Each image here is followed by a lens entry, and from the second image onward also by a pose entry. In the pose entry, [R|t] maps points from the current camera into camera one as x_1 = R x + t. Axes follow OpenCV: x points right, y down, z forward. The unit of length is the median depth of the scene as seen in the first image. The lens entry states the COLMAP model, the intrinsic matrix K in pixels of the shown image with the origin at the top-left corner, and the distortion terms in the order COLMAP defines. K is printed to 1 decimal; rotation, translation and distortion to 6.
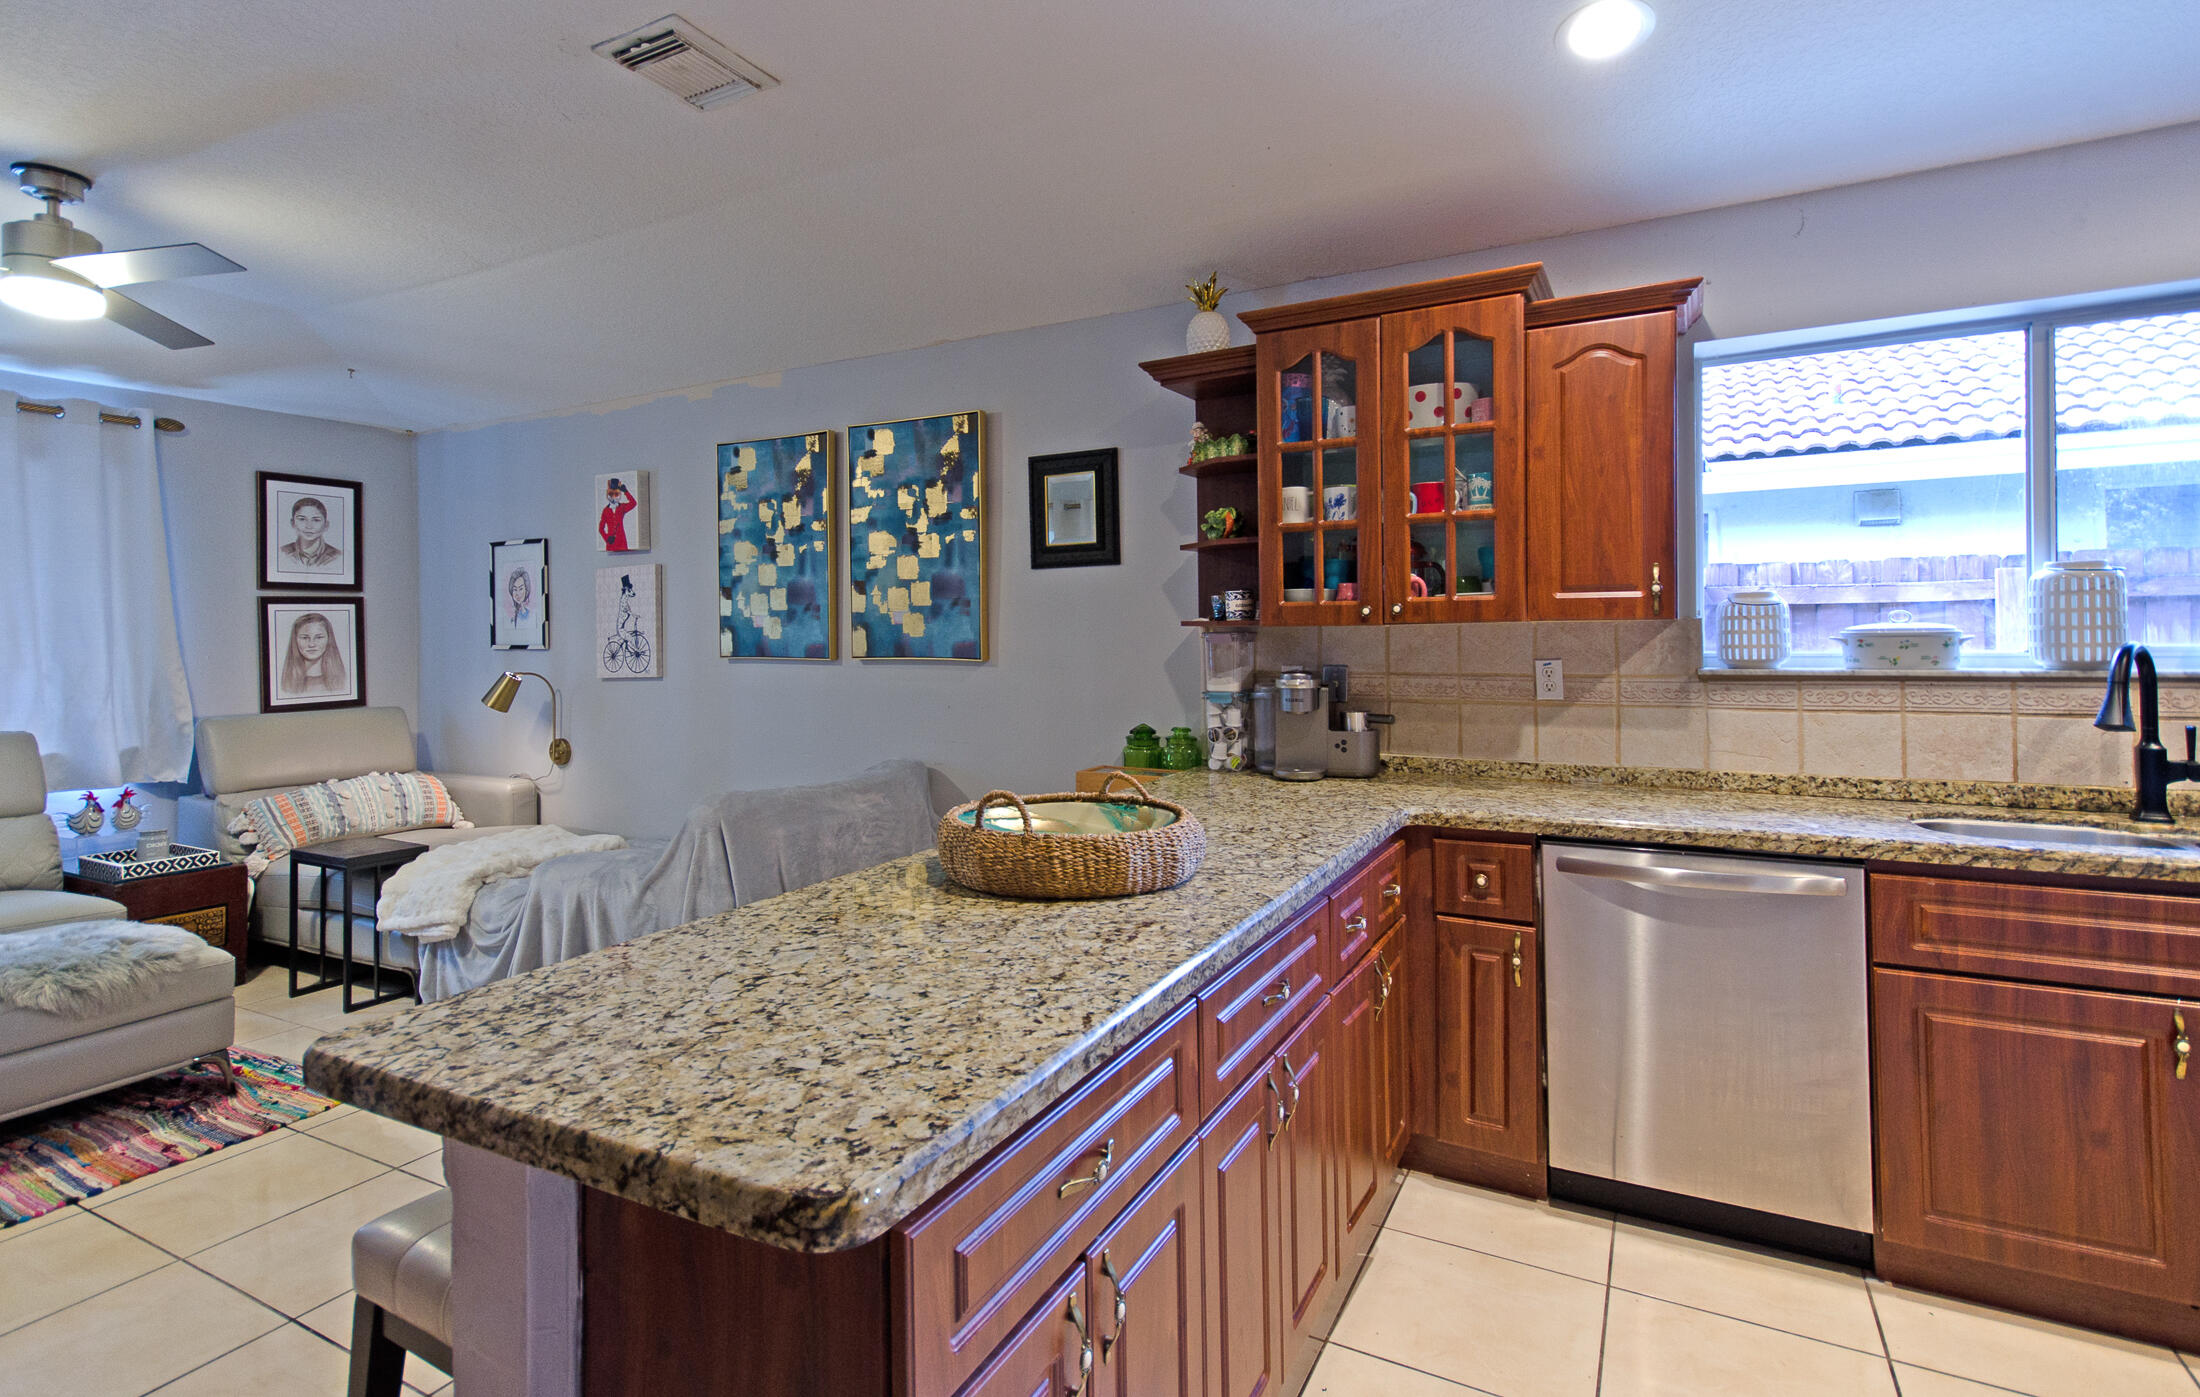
lens RADIAL K [[1087.2, 0, 1053.6], [0, 1087.2, 631.5], [0, 0, 1]] dist [0.018166, 0.000064]
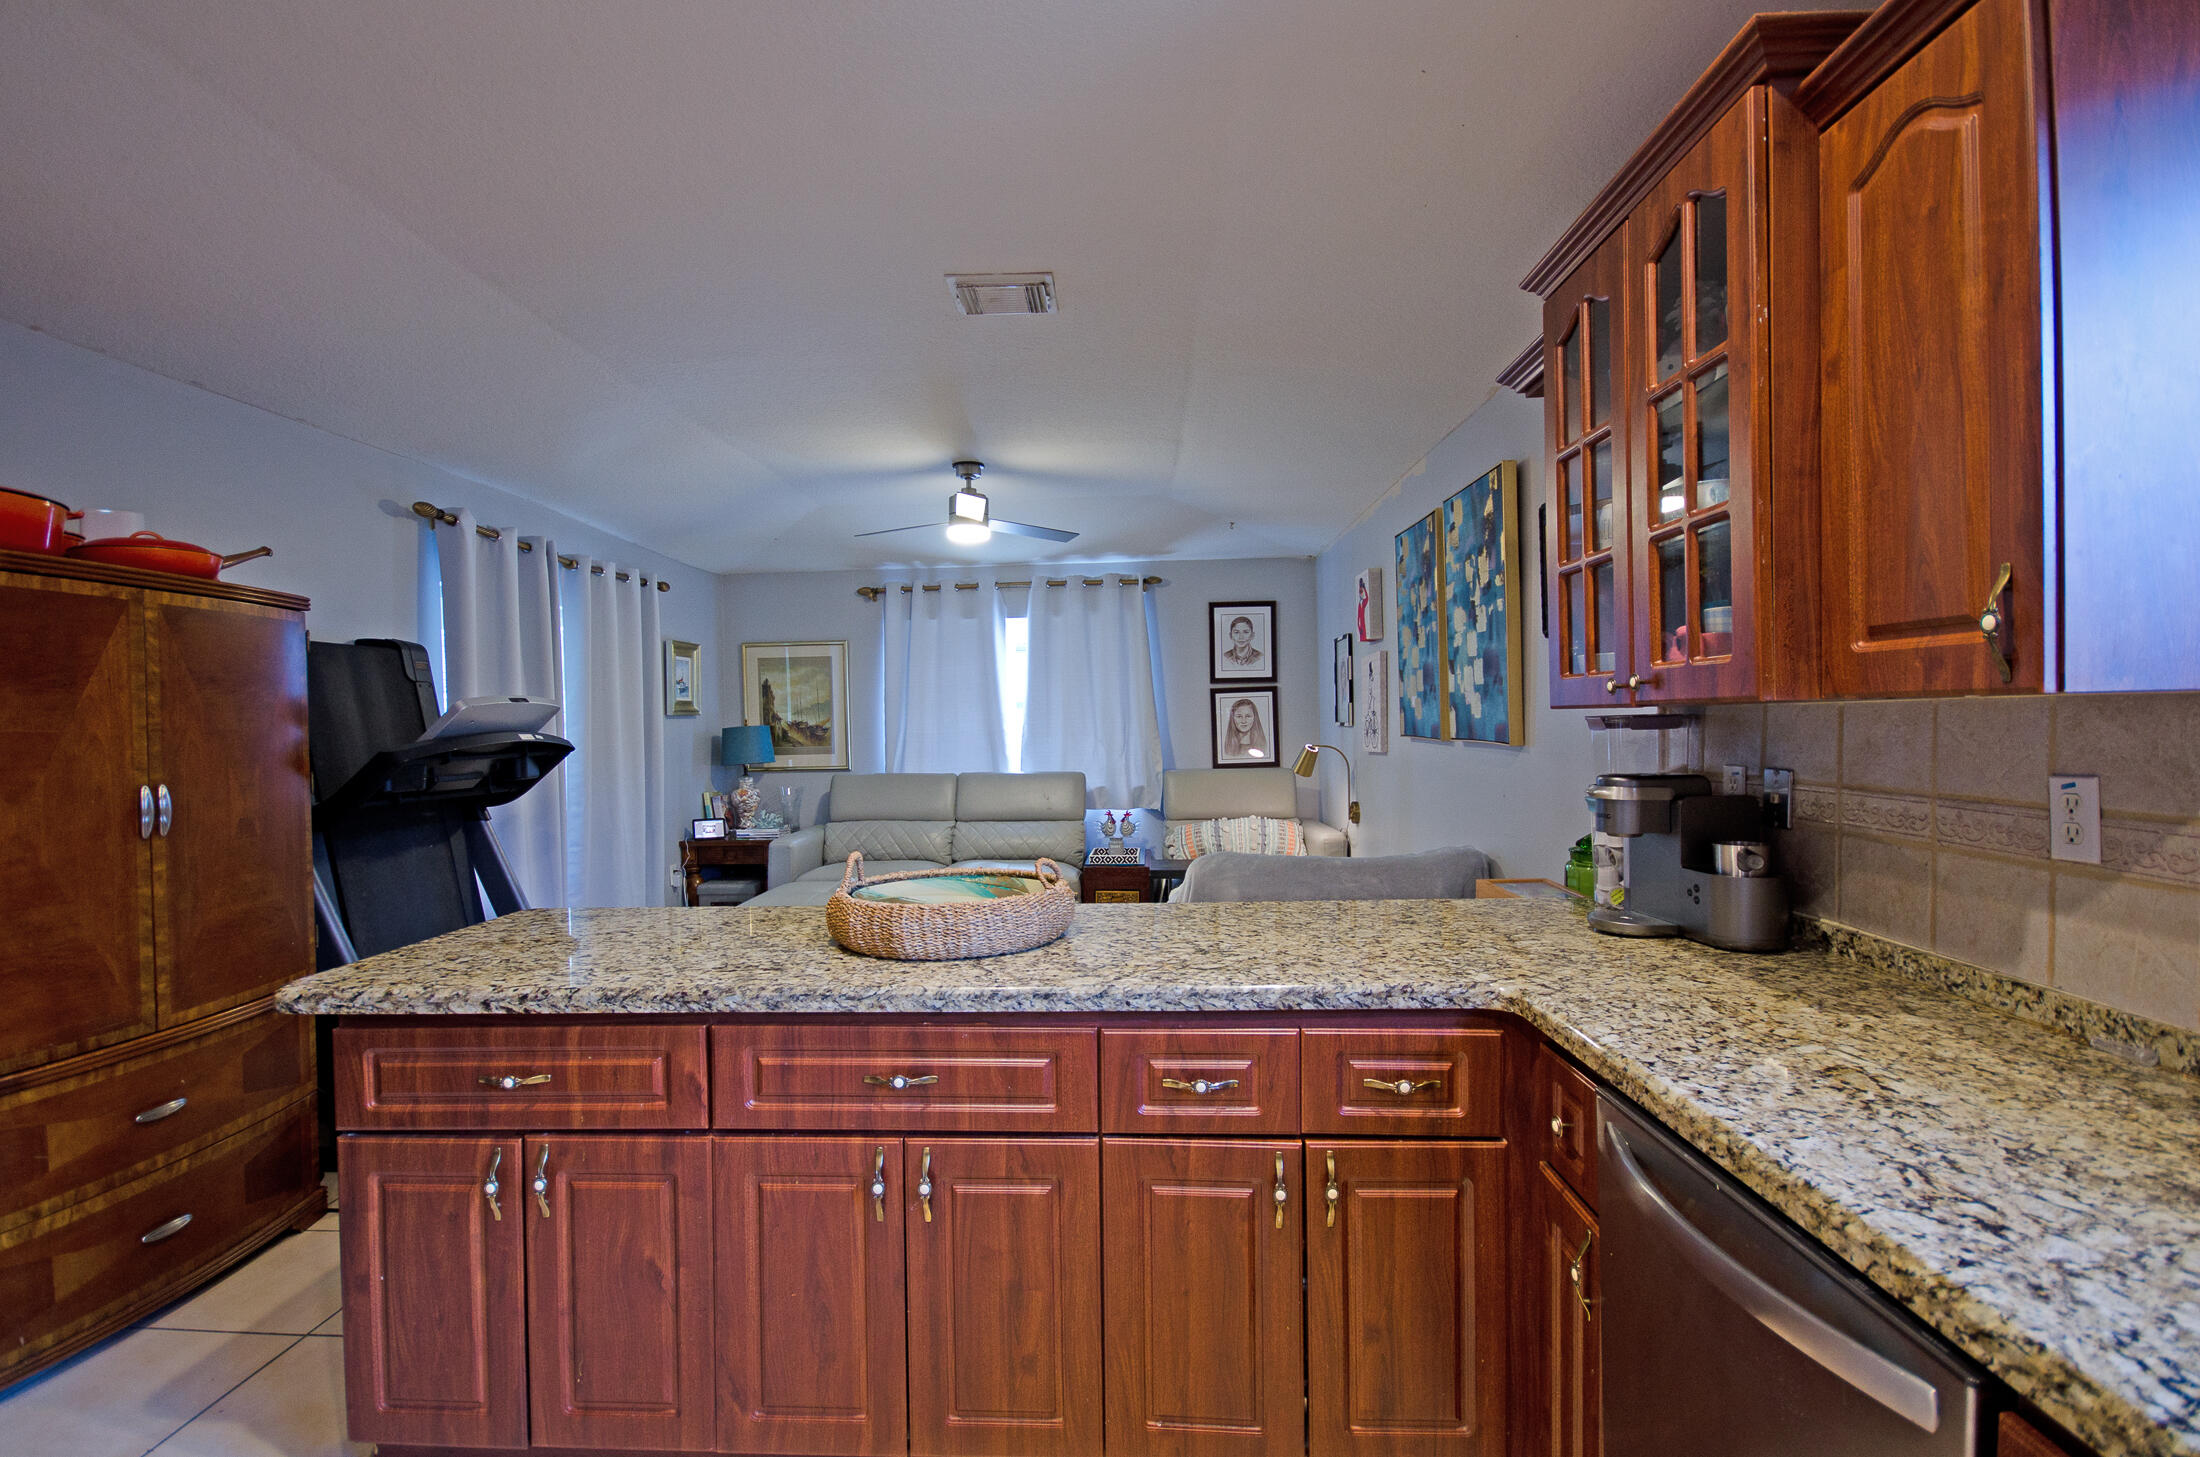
lens RADIAL K [[1002.3, 0, 1100.4], [0, 1002.3, 737.8], [0, 0, 1]] dist [-0.002923, -0.001131]
pose [[0.450589, 0.018519, -0.892540, 0.493199], [0.012823, 0.999547, 0.027213, -0.005776], [0.892640, -0.023707, 0.450147, 0.330587]]
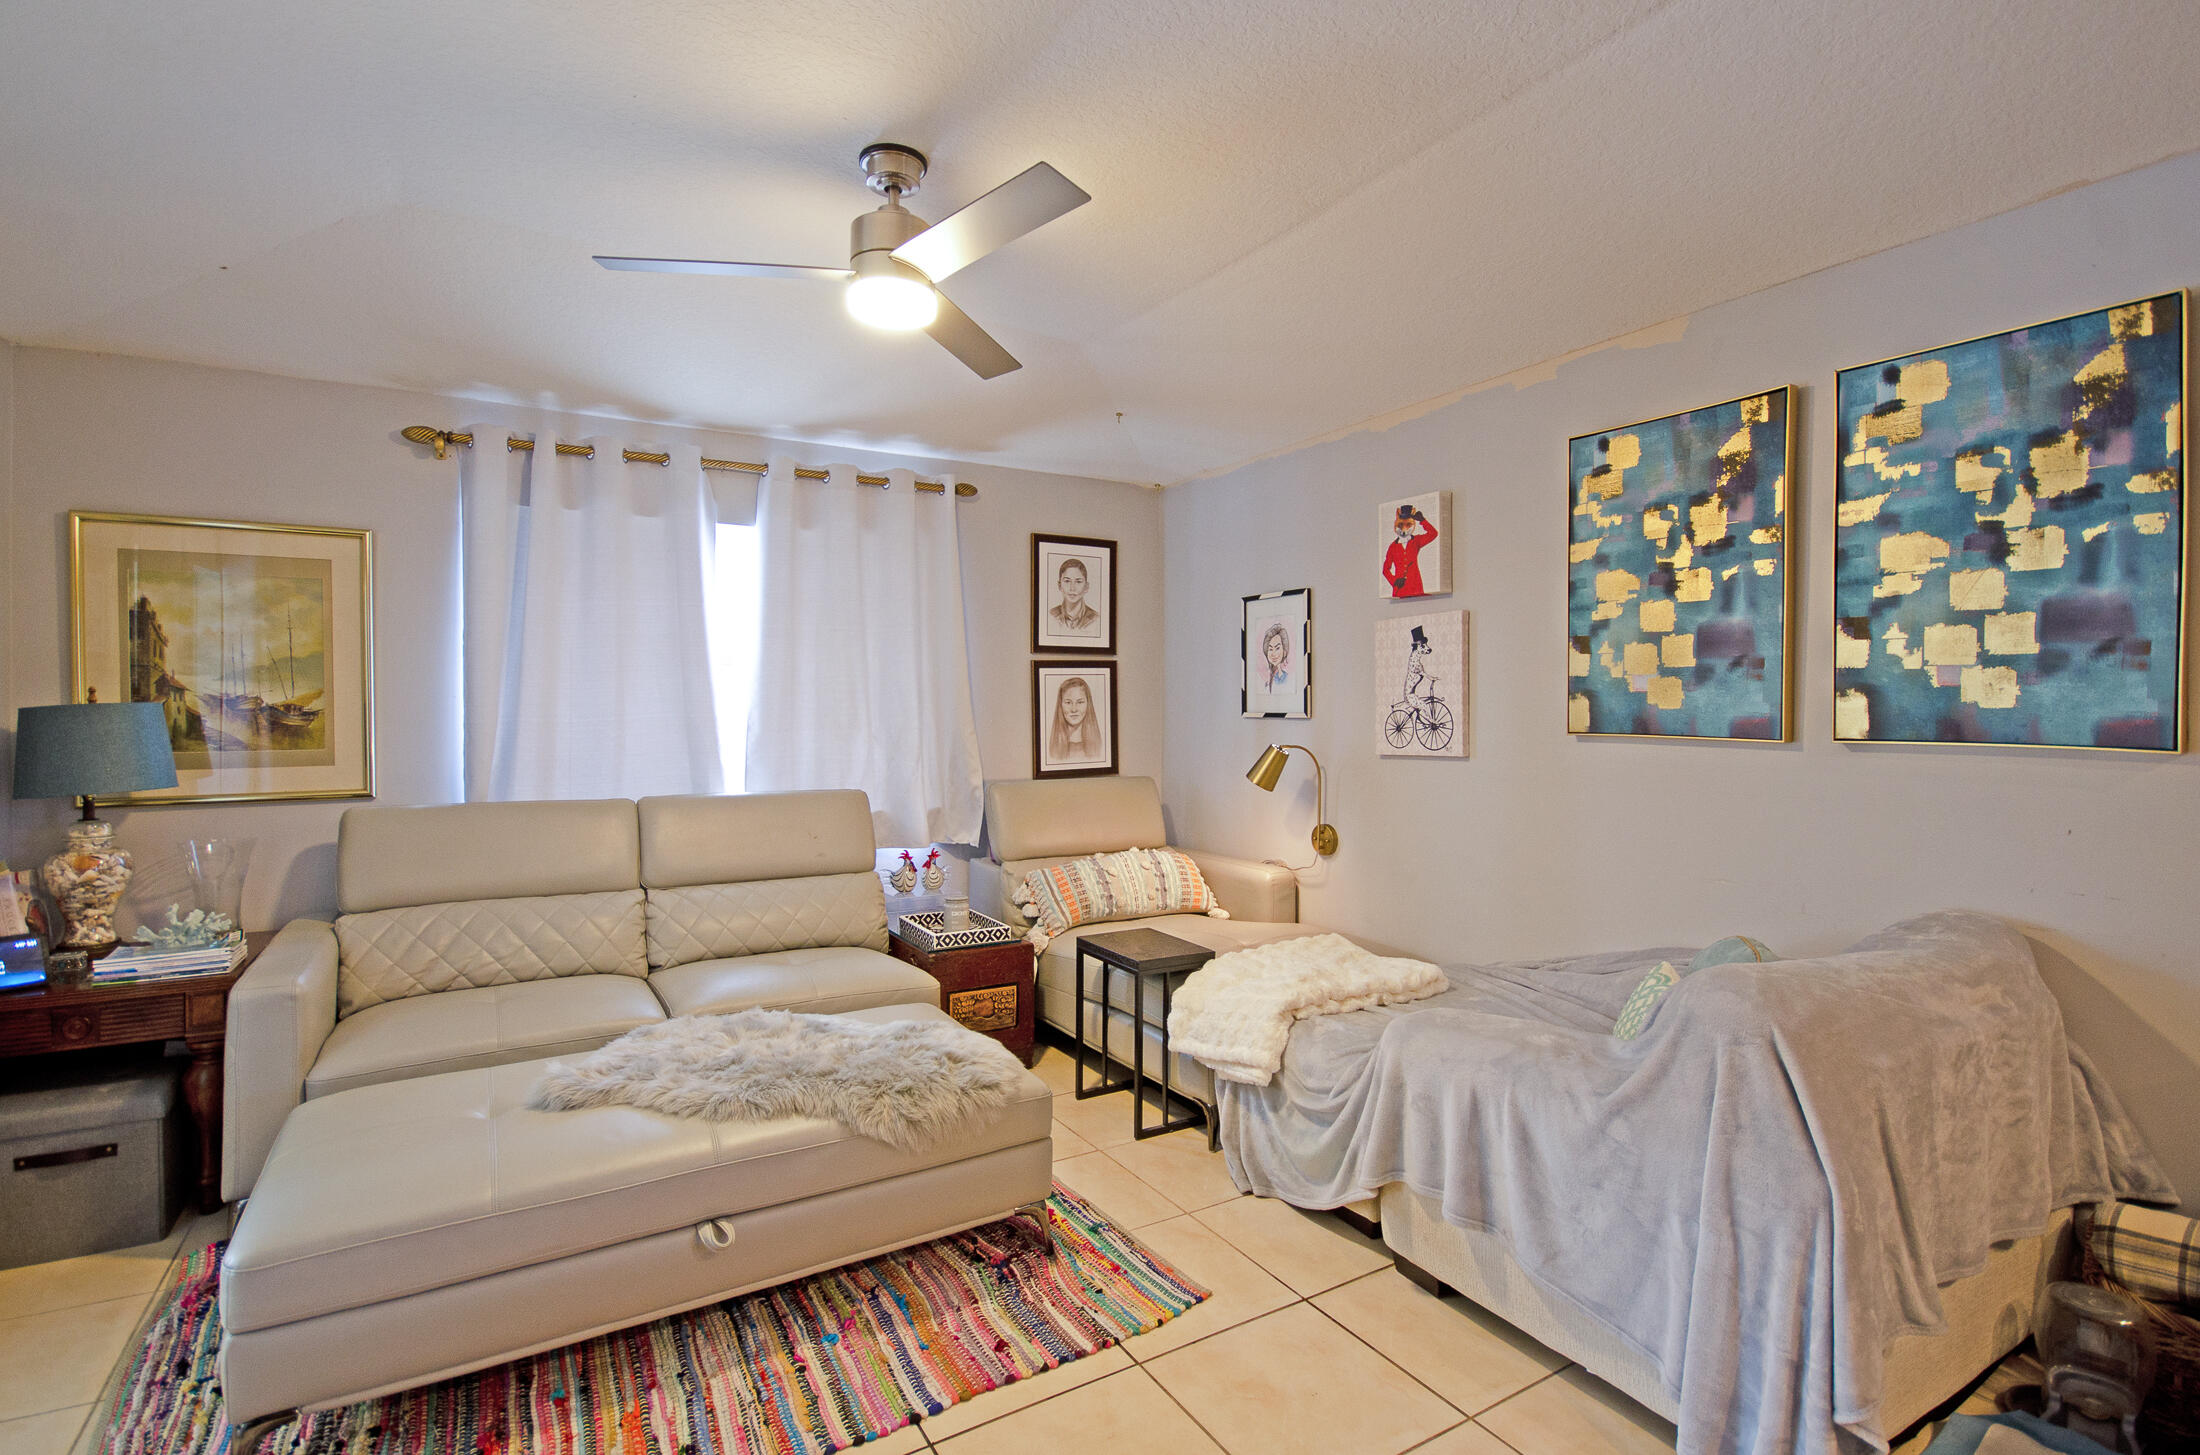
lens RADIAL K [[1002.3, 0, 1086.0], [0, 1002.3, 714.1], [0, 0, 1]] dist [-0.002923, -0.001131]
pose [[0.866953, 0.013550, -0.498205, -0.283487], [-0.007699, 0.999875, 0.013797, 0.004592], [0.498330, -0.008126, 0.866949, 0.294120]]
